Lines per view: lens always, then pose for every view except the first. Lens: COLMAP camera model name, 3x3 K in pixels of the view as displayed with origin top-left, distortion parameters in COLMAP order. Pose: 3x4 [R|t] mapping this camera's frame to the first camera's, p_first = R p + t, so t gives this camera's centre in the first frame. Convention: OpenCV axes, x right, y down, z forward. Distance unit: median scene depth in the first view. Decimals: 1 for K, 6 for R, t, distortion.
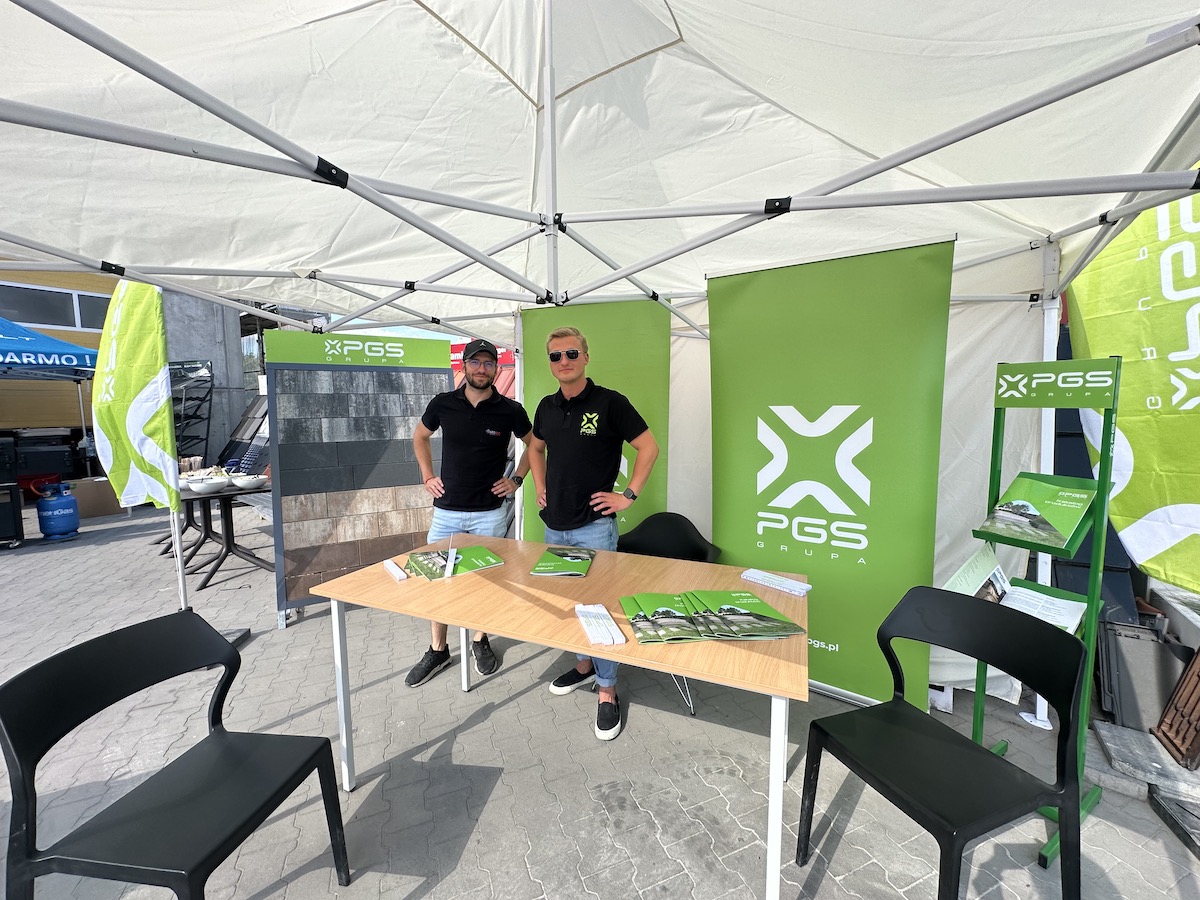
lens RADIAL K [[519.6, 0, 600.3], [0, 519.6, 440.6], [0, 0, 1]] dist [0.002094, 0.000441]
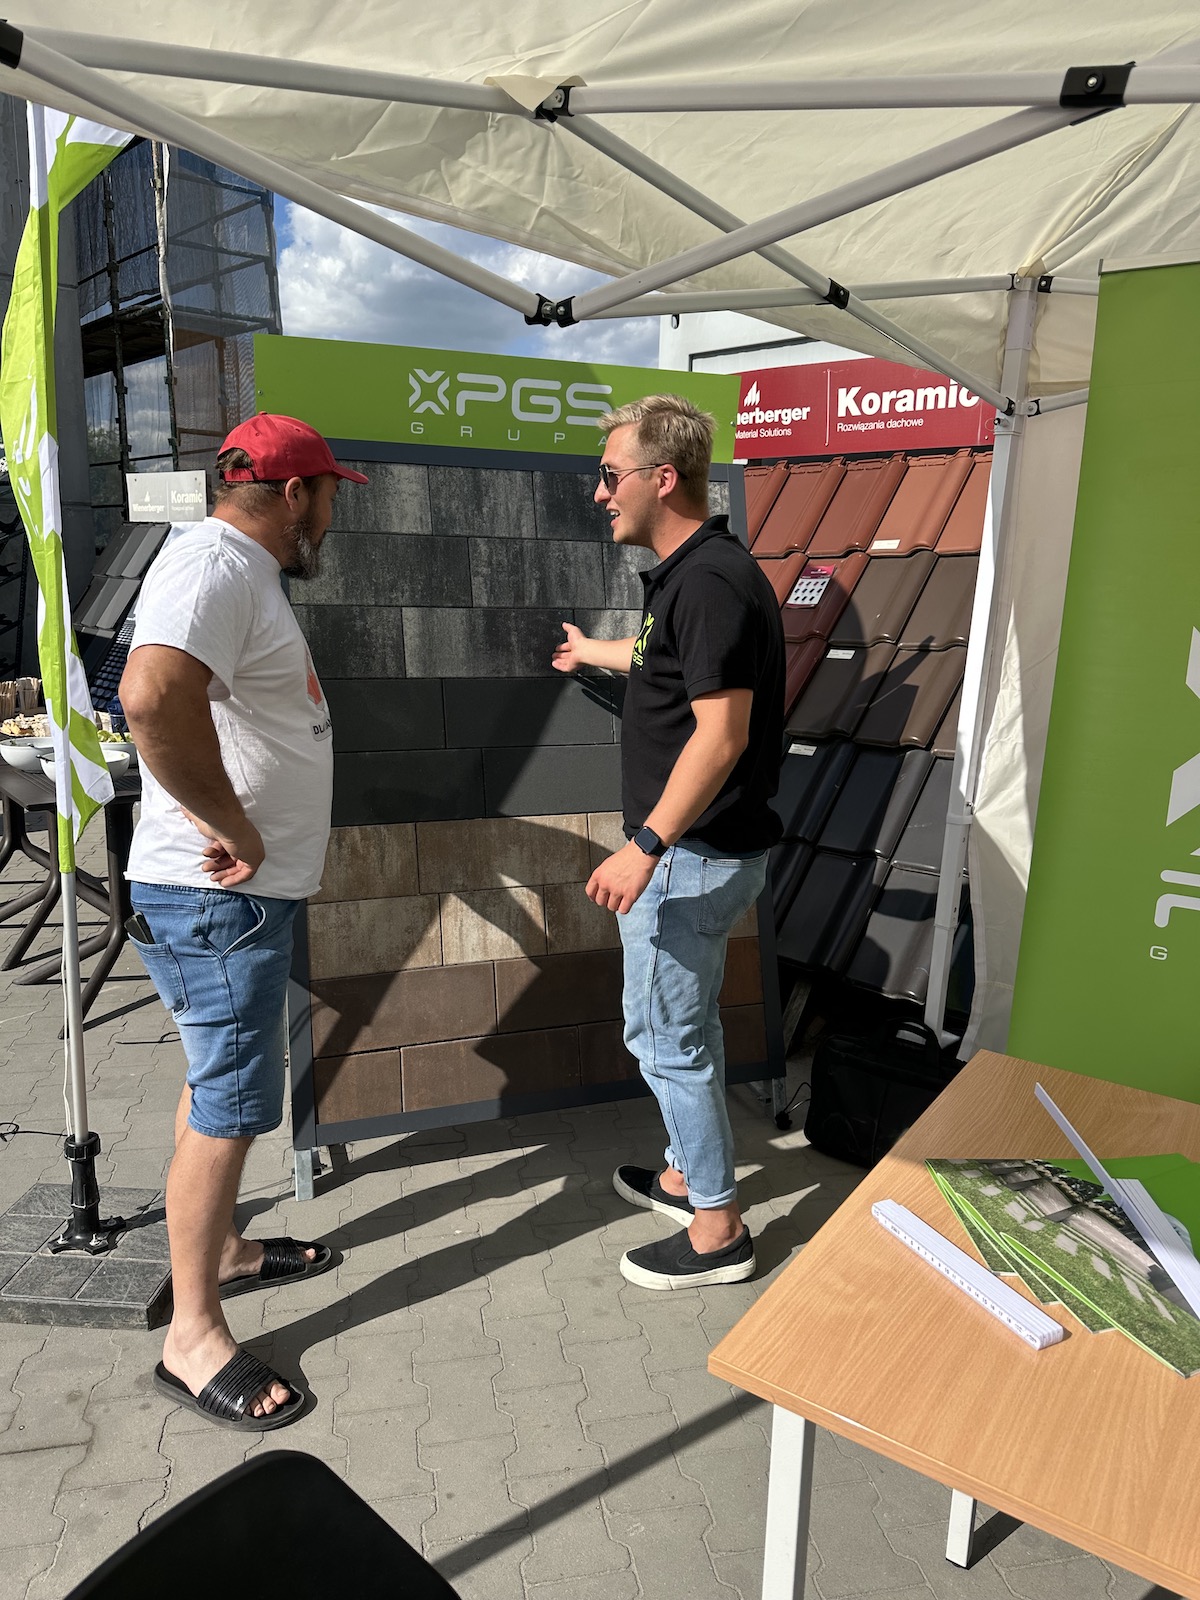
lens RADIAL K [[1203.0, 0, 557.4], [0, 1203.0, 803.8], [0, 0, 1]] dist [0.144946, -0.180515]
pose [[0.976432, 0.073424, -0.202951, -0.436151], [-0.047219, 0.990247, 0.131074, -0.039370], [0.210595, -0.118402, 0.970377, 0.373256]]
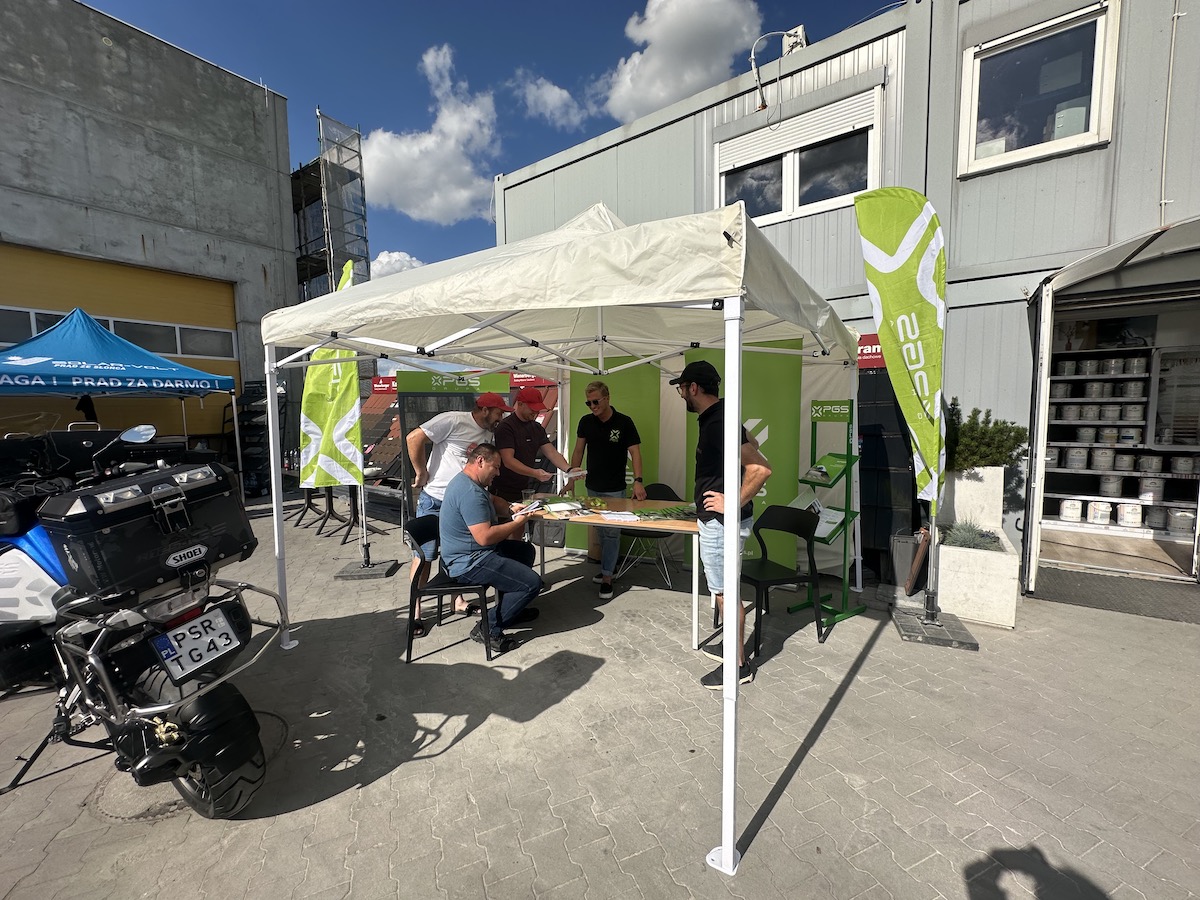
lens RADIAL K [[519.6, 0, 600.3], [0, 519.6, 440.6], [0, 0, 1]] dist [0.002094, 0.000441]
pose [[0.999963, -0.005761, 0.006315, -0.083800], [0.005849, 0.999886, -0.013949, 0.031424], [-0.006234, 0.013985, 0.999883, -0.887733]]
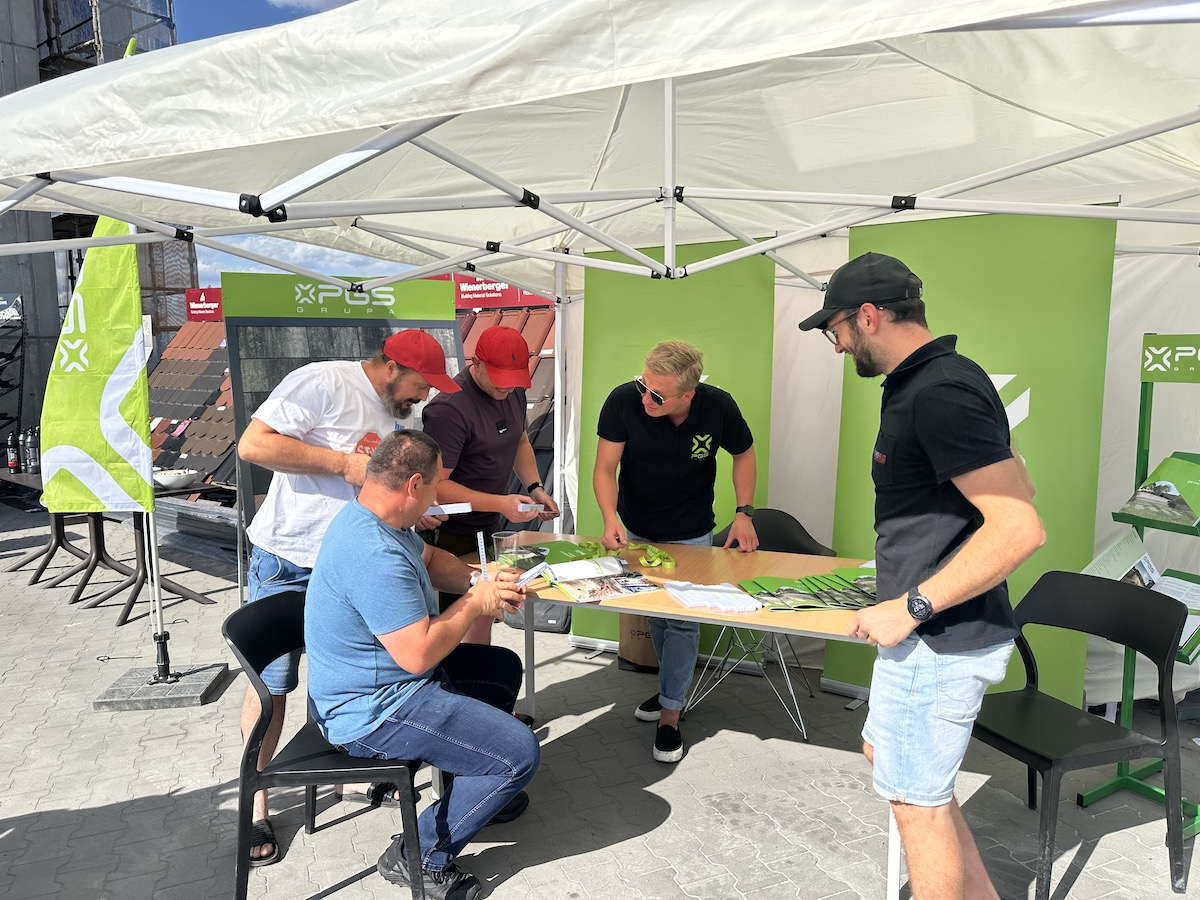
lens RADIAL K [[915.6, 0, 600.0], [0, 915.6, 450.0], [0, 0, 1]] dist [0.112116, -0.179508]
pose [[0.999985, -0.004524, -0.003033, -0.163831], [0.004624, 0.999423, 0.033635, -0.001889], [0.002879, -0.033649, 0.999430, -0.543555]]
